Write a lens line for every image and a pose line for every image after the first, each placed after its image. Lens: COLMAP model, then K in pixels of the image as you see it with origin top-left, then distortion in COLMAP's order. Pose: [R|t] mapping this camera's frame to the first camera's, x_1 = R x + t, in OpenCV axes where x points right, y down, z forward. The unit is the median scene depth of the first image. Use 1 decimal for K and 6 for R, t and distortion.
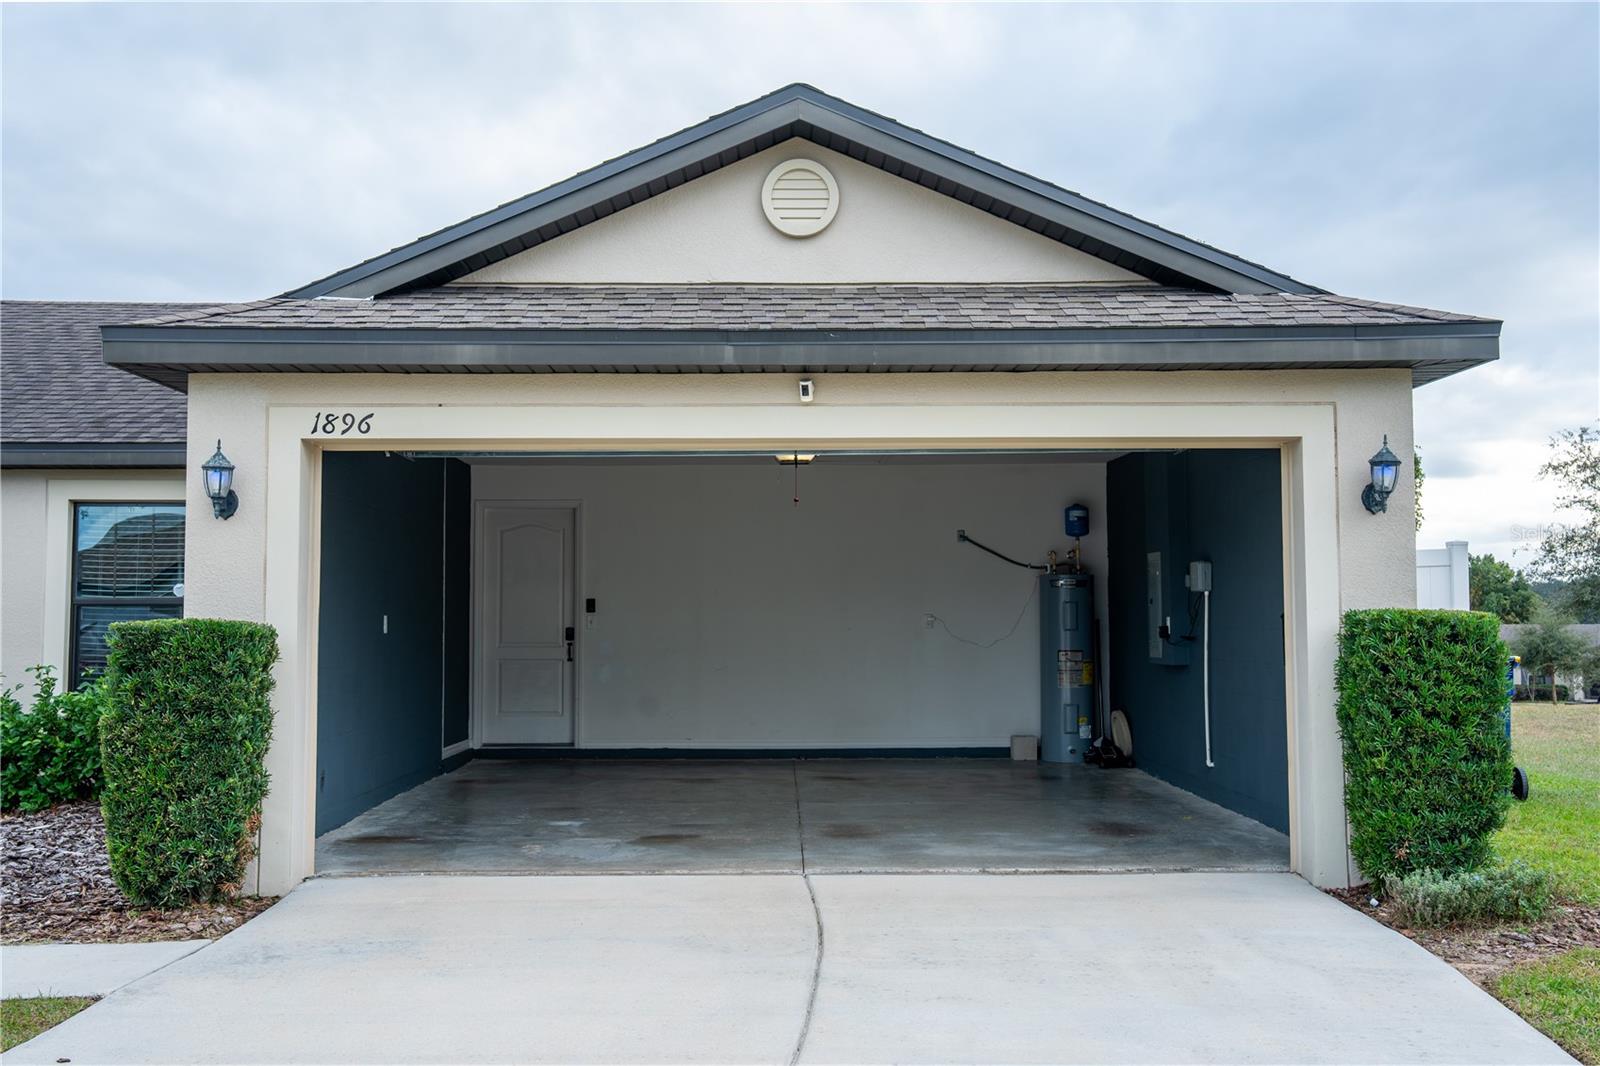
lens RADIAL K [[1685.6, 0, 799.7], [0, 1685.6, 526.6], [0, 0, 1]] dist [0.044099, 0.000000]
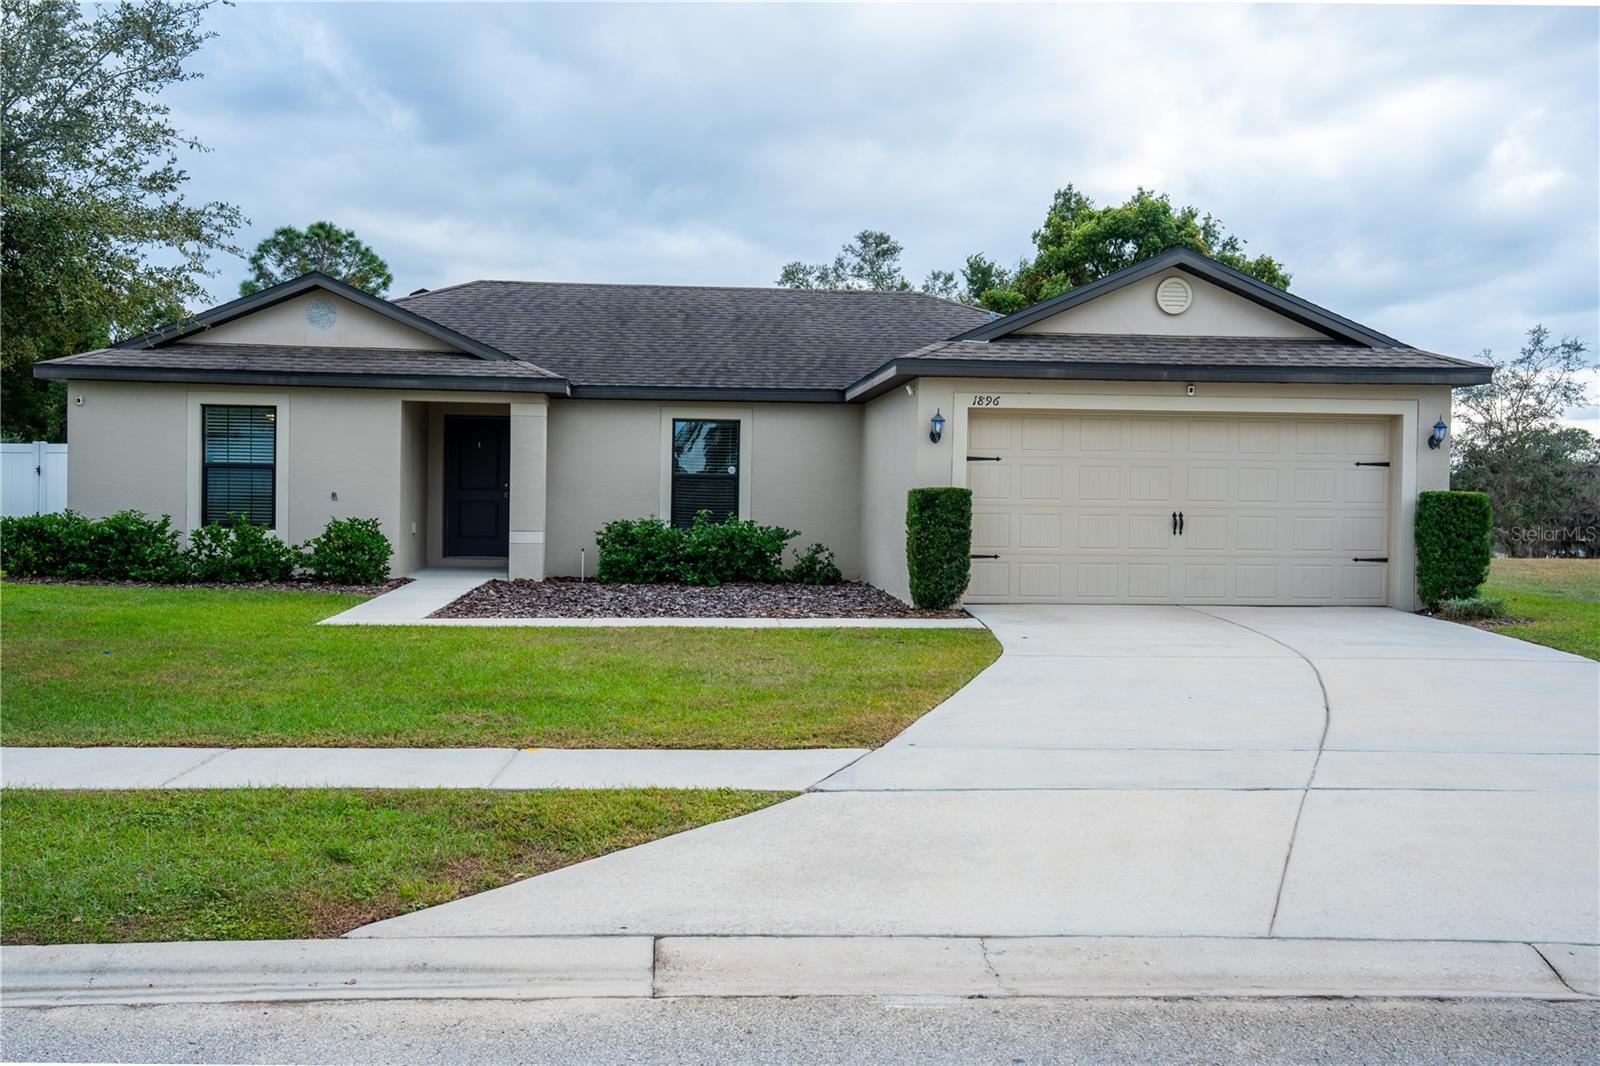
lens RADIAL K [[1600.7, 0, 799.9], [0, 1600.7, 536.9], [0, 0, 1]] dist [0.013615, 0.000000]
pose [[0.997557, 0.013603, 0.068517, -0.675243], [-0.019173, 0.996505, 0.081304, -0.050455], [-0.067172, -0.082419, 0.994331, -1.129450]]
